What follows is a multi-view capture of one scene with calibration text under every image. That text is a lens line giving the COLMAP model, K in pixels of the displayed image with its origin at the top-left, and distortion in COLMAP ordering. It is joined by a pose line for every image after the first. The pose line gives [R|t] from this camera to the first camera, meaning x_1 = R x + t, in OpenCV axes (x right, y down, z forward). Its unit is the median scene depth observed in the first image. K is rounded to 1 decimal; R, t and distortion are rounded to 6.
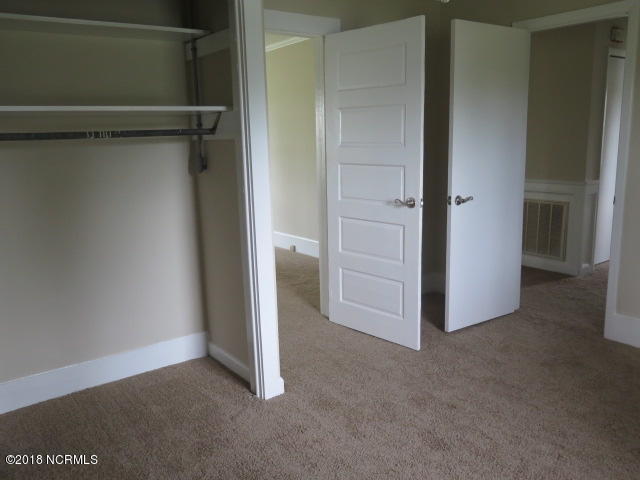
lens RADIAL K [[539.3, 0, 321.7], [0, 539.3, 240.1], [0, 0, 1]] dist [-0.030100, 0.003155]
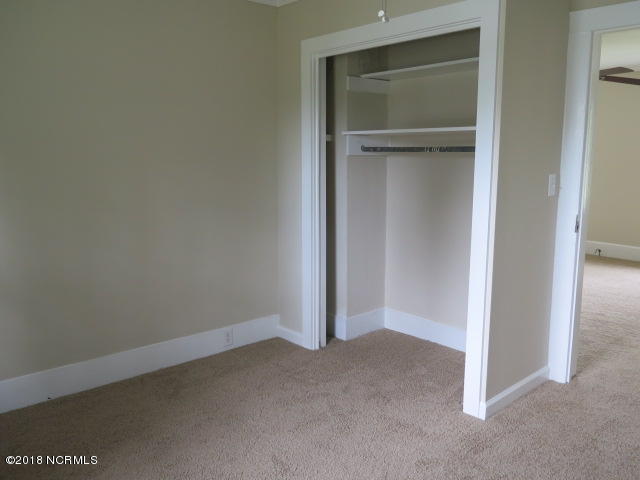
lens RADIAL K [[539.3, 0, 321.8], [0, 539.3, 240.0], [0, 0, 1]] dist [-0.030100, 0.003155]
pose [[0.073376, 0.187370, -0.979545, 0.901759], [-0.192346, 0.966411, 0.170449, -0.155698], [0.978580, 0.175904, 0.106951, 0.636030]]
